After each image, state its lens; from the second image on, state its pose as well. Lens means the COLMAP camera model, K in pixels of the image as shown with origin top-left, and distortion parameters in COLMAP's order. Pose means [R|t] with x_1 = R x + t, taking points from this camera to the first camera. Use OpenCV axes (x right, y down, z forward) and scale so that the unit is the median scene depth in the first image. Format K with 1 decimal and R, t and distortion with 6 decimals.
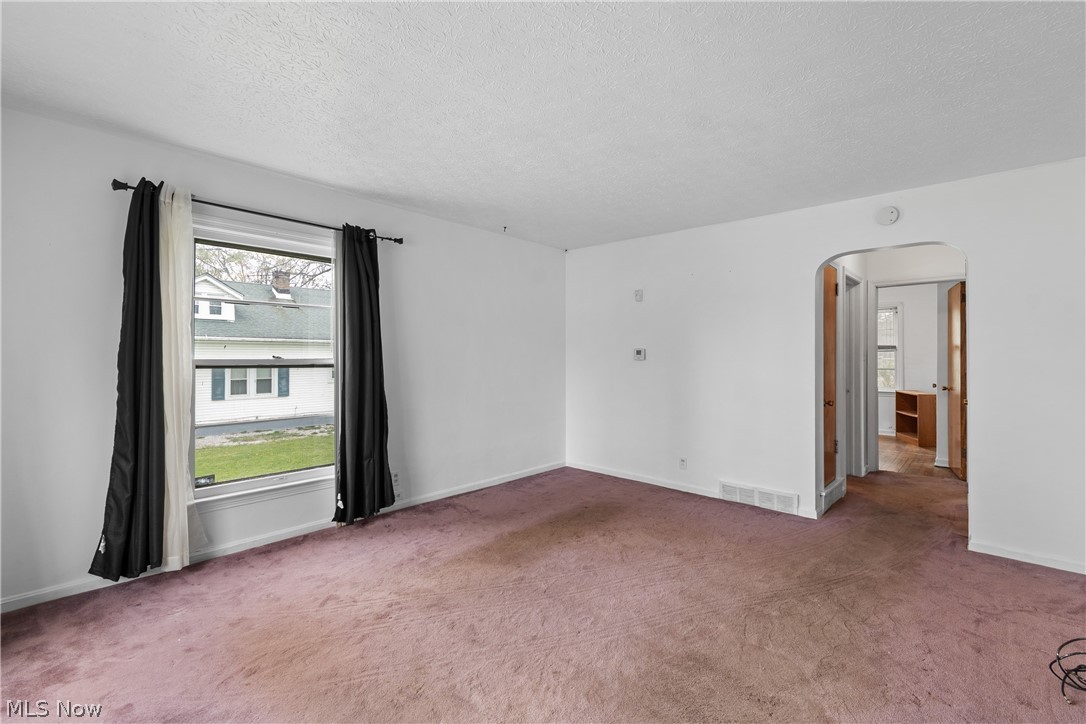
lens RADIAL K [[479.7, 0, 555.4], [0, 479.7, 359.0], [0, 0, 1]] dist [-0.002061, -0.000872]
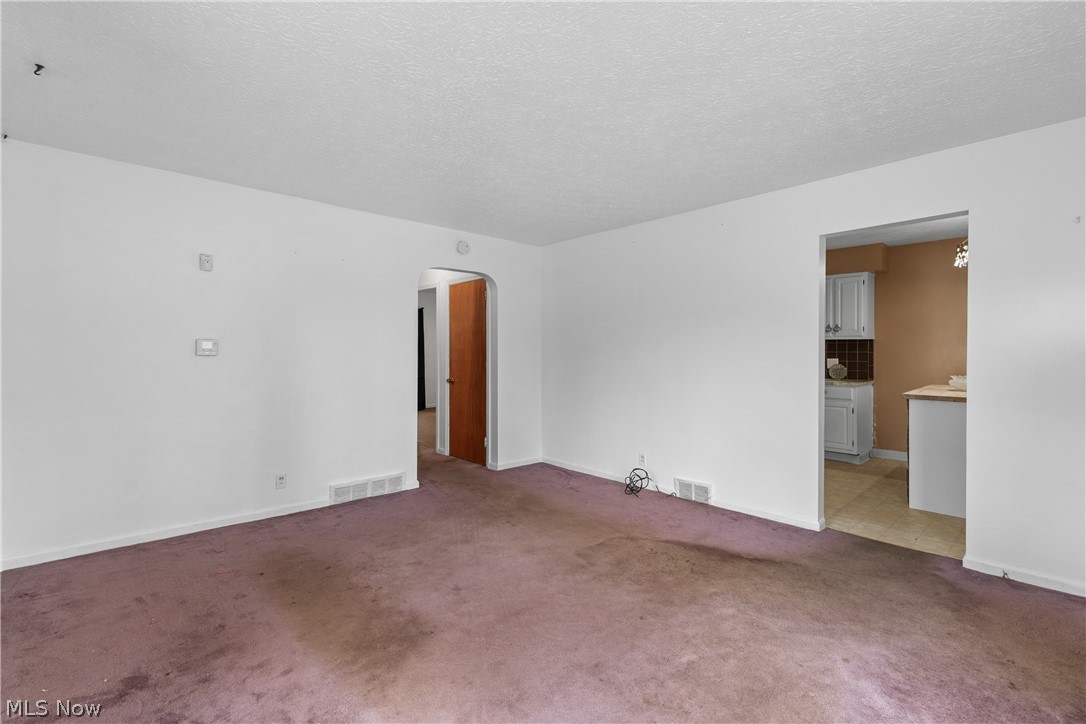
lens RADIAL K [[479.7, 0, 555.4], [0, 479.7, 359.0], [0, 0, 1]] dist [-0.002061, -0.000872]
pose [[0.093336, -0.020765, 0.995418, -0.657949], [0.005062, 0.999779, 0.020381, -0.006040], [-0.995622, 0.003136, 0.093420, 0.610269]]
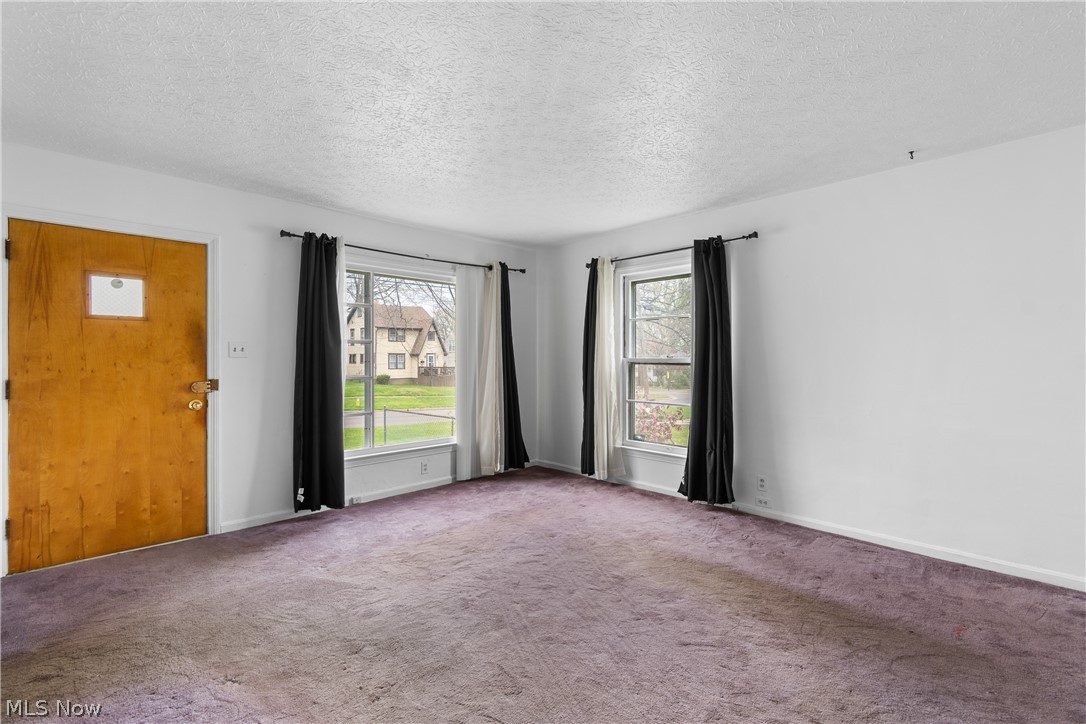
lens RADIAL K [[479.7, 0, 555.4], [0, 479.7, 359.0], [0, 0, 1]] dist [-0.002061, -0.000872]
pose [[-0.066399, -0.000558, -0.997793, 0.729224], [-0.004717, 0.999989, -0.000245, 0.004694], [0.997782, 0.004690, -0.066401, 0.737380]]
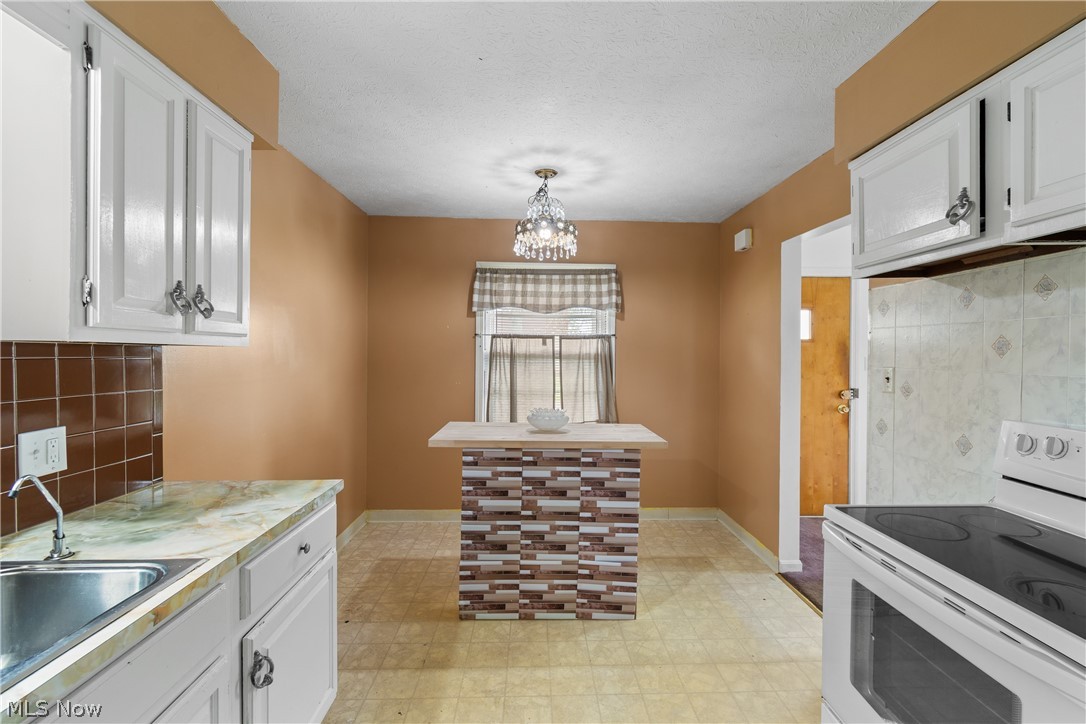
lens RADIAL K [[479.7, 0, 555.4], [0, 479.7, 359.0], [0, 0, 1]] dist [-0.002061, -0.000872]
pose [[-0.724523, -0.005425, -0.689229, 1.145116], [-0.010236, 0.999943, 0.002890, -0.019292], [0.689174, 0.009148, -0.724538, 0.321183]]
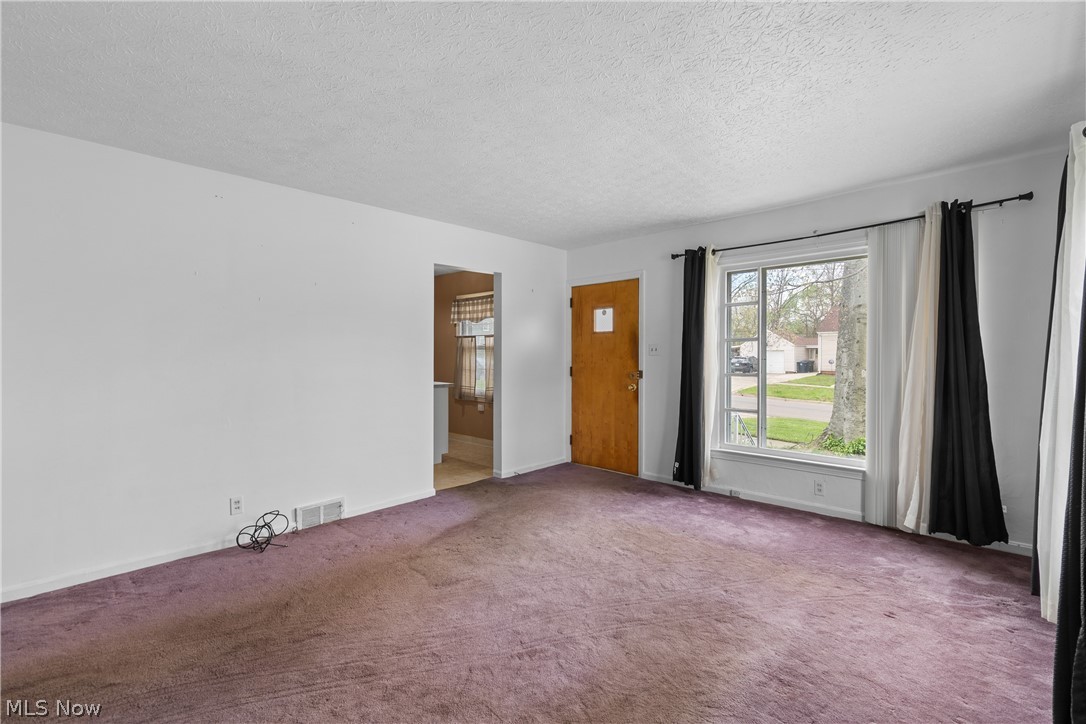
lens RADIAL K [[479.7, 0, 555.4], [0, 479.7, 359.0], [0, 0, 1]] dist [-0.002061, -0.000872]
pose [[-0.999474, -0.001473, 0.032412, 0.005284], [-0.001112, 0.999937, 0.011156, -0.000289], [-0.032427, 0.011114, -0.999412, 1.399243]]
